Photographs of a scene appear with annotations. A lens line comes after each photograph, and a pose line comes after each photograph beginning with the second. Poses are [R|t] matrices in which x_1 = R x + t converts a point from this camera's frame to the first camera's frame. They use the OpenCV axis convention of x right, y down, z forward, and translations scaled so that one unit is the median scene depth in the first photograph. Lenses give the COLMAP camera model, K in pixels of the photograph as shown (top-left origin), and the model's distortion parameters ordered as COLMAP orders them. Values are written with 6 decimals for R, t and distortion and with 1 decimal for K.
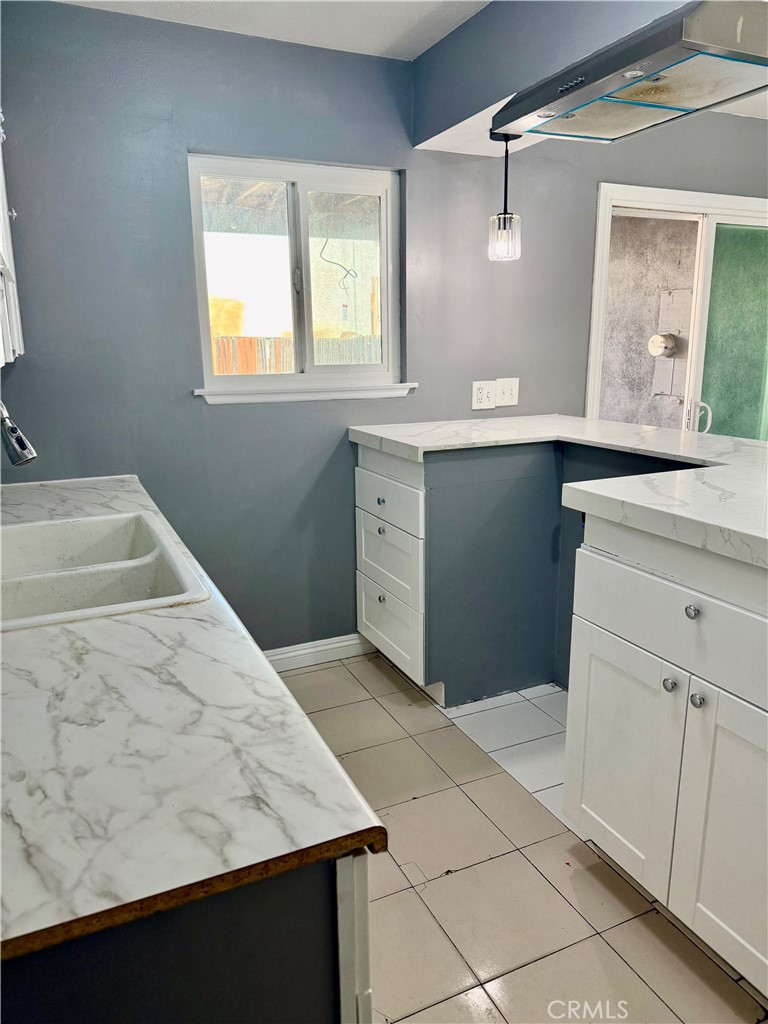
lens RADIAL K [[732.0, 0, 386.9], [0, 732.0, 509.3], [0, 0, 1]] dist [0.081404, -0.101666]
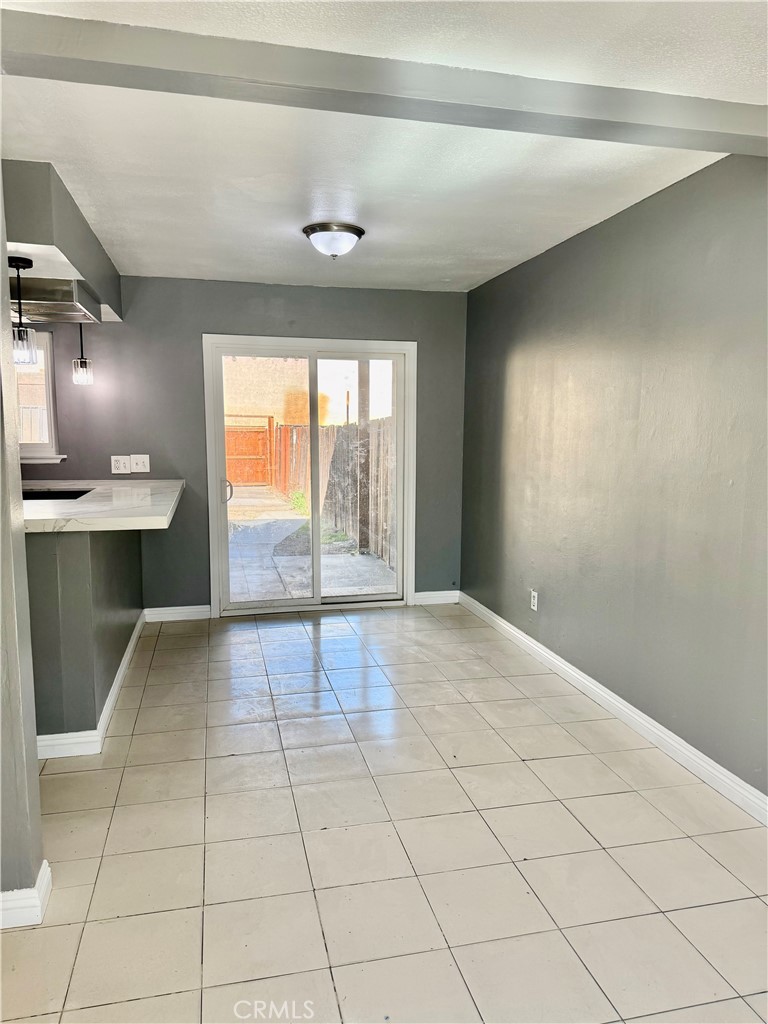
lens RADIAL K [[732.0, 0, 387.2], [0, 732.0, 514.6], [0, 0, 1]] dist [0.081404, -0.101666]
pose [[0.978662, 0.036394, -0.202226, 1.041760], [-0.058214, 0.992974, -0.103022, 0.081332], [0.197056, 0.112596, 0.973905, -0.420499]]
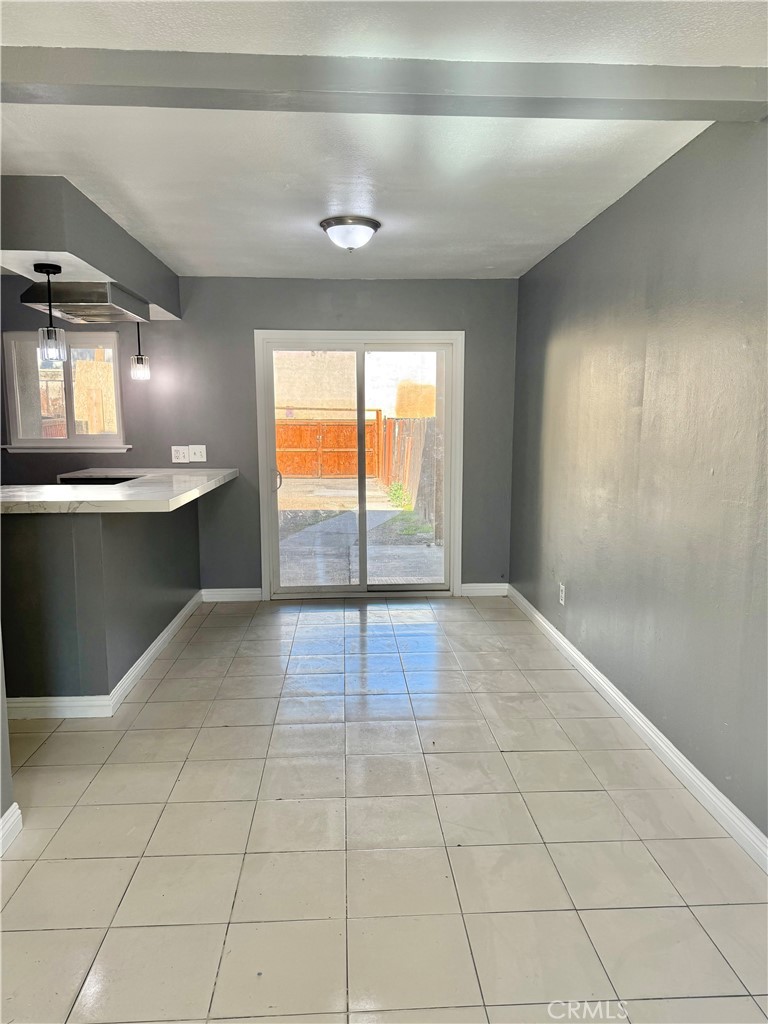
lens RADIAL K [[732.0, 0, 384.3], [0, 732.0, 517.1], [0, 0, 1]] dist [0.081404, -0.101666]
pose [[0.926267, 0.055987, -0.372685, 1.237239], [-0.091109, 0.992837, -0.077291, 0.076352], [0.365688, 0.105548, 0.924733, -0.380269]]
